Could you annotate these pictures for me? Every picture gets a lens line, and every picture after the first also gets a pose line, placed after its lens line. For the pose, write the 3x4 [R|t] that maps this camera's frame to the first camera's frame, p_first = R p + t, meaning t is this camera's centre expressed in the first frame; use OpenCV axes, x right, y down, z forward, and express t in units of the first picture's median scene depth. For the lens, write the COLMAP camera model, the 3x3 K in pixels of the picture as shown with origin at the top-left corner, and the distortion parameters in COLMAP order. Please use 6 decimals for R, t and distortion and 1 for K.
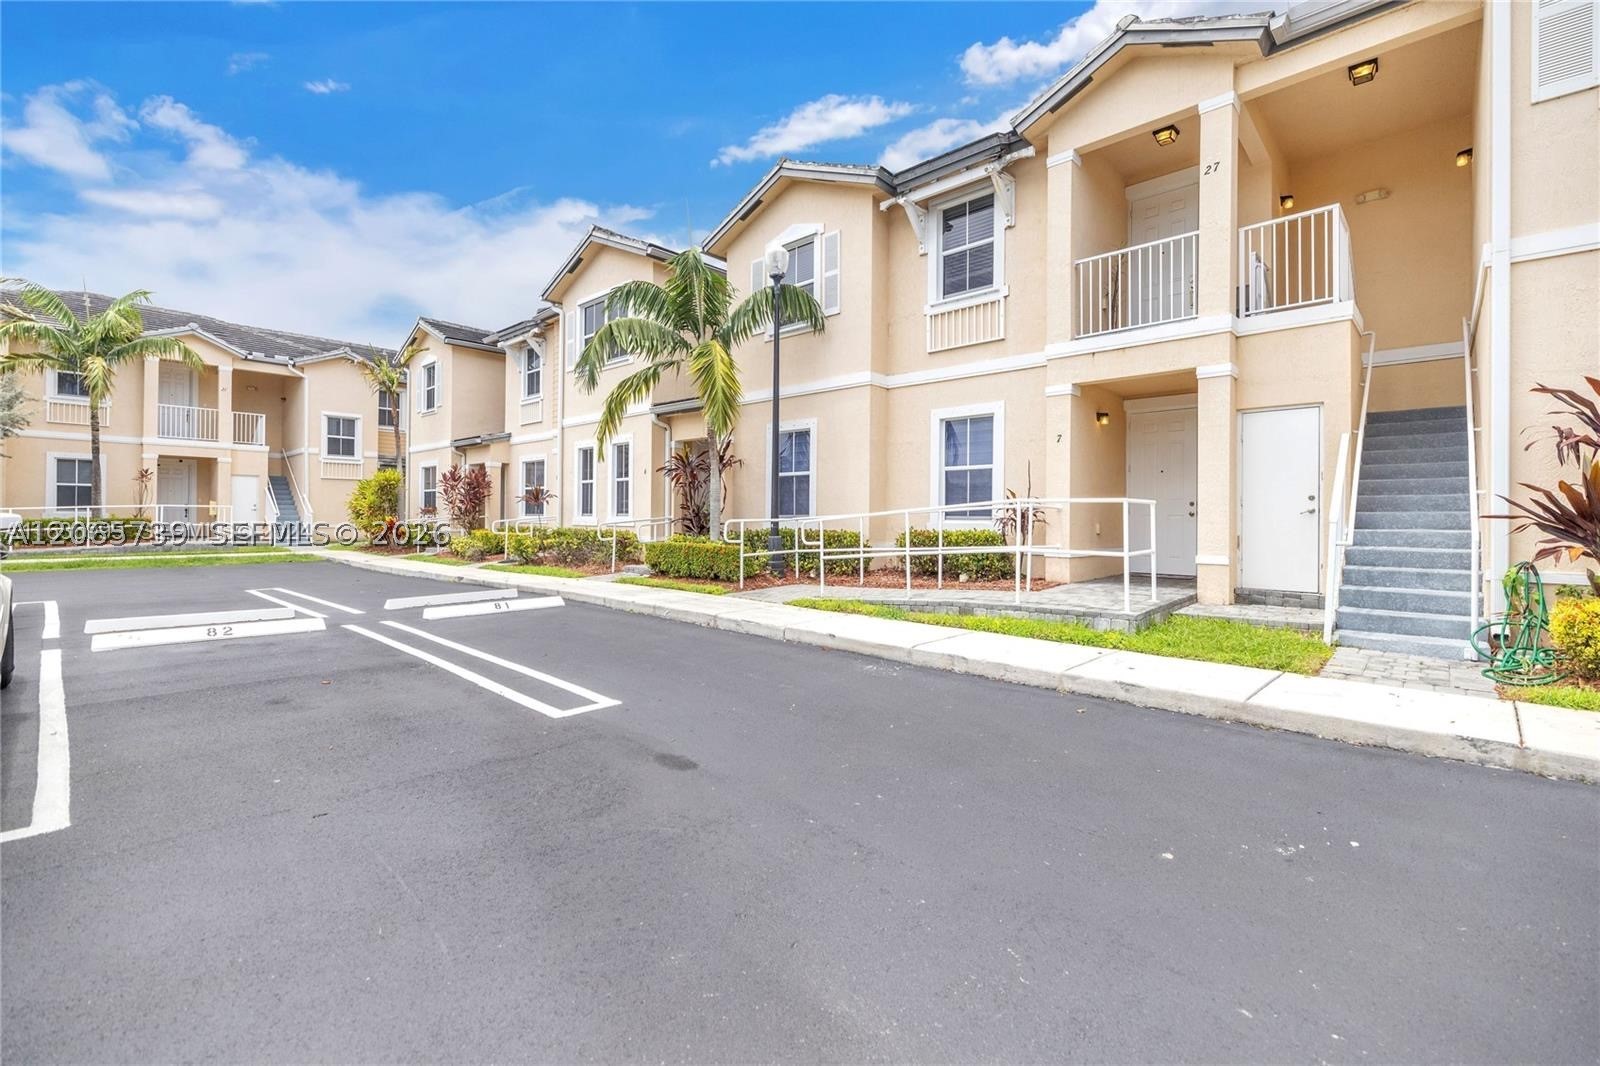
lens RADIAL K [[679.8, 0, 805.8], [0, 679.8, 527.0], [0, 0, 1]] dist [-0.003243, -0.000140]
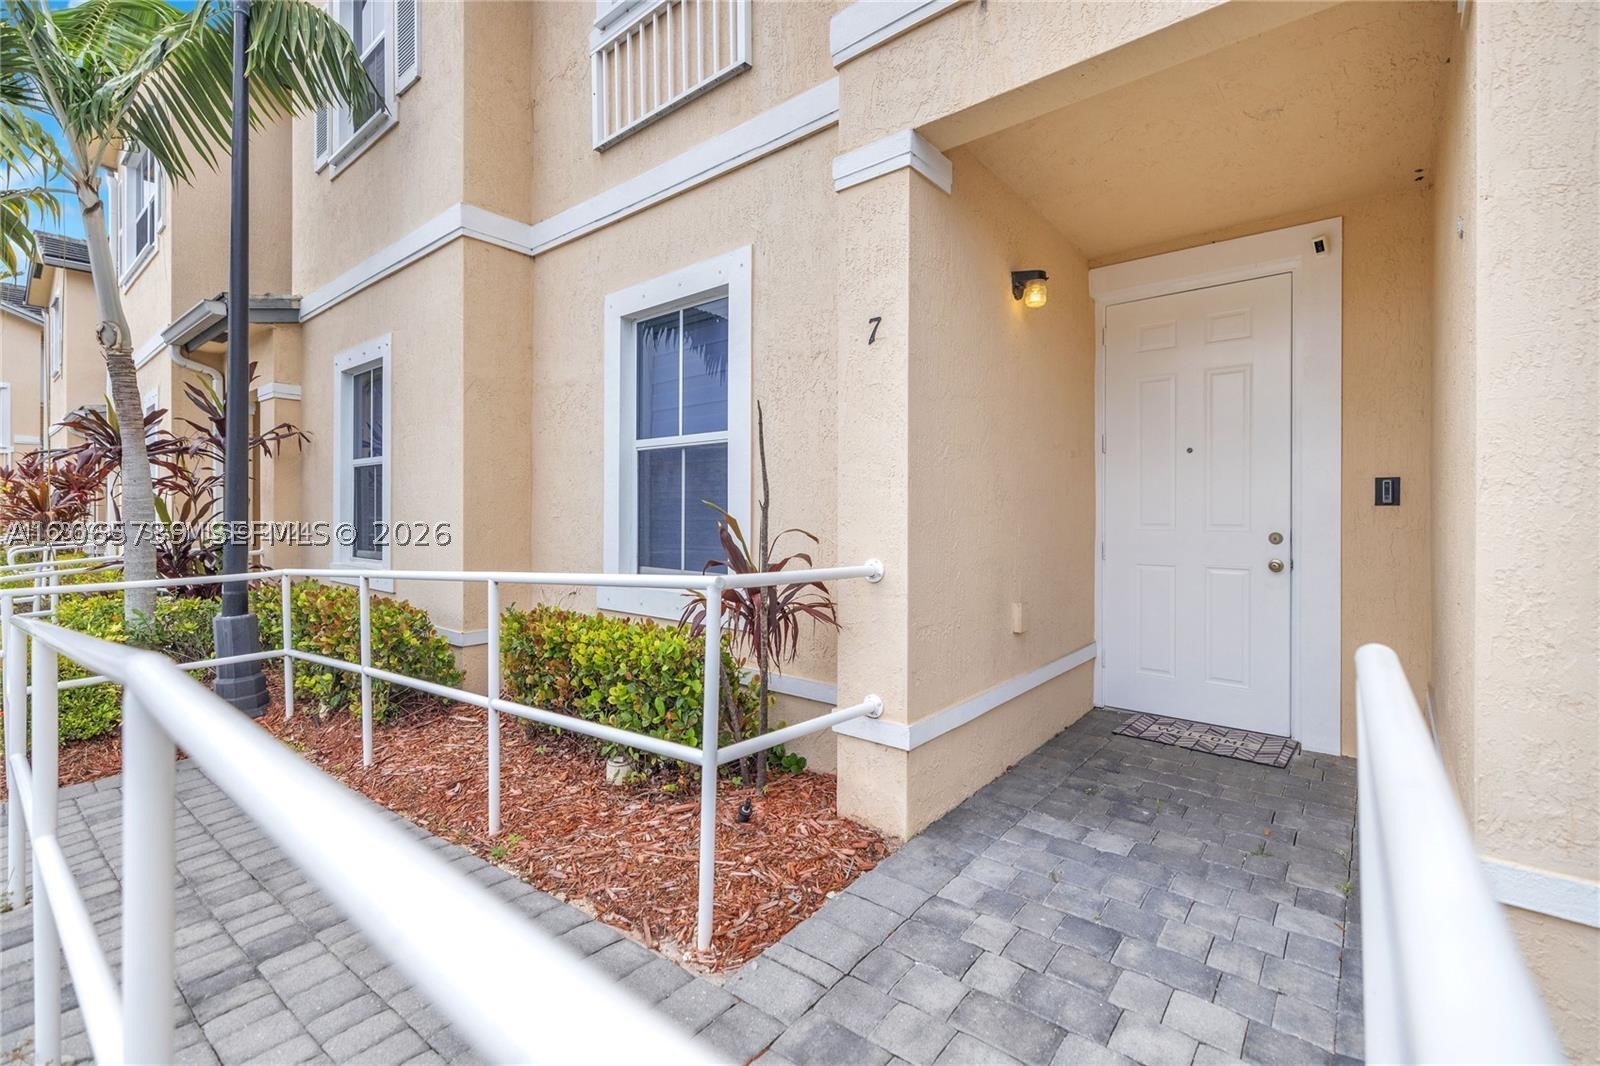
lens RADIAL K [[679.8, 0, 794.5], [0, 679.8, 527.0], [0, 0, 1]] dist [-0.003243, -0.000140]
pose [[0.999294, -0.006917, 0.036933, 0.280455], [0.006599, 0.999940, 0.008725, -0.042032], [-0.036991, -0.008475, 0.999280, 0.609616]]
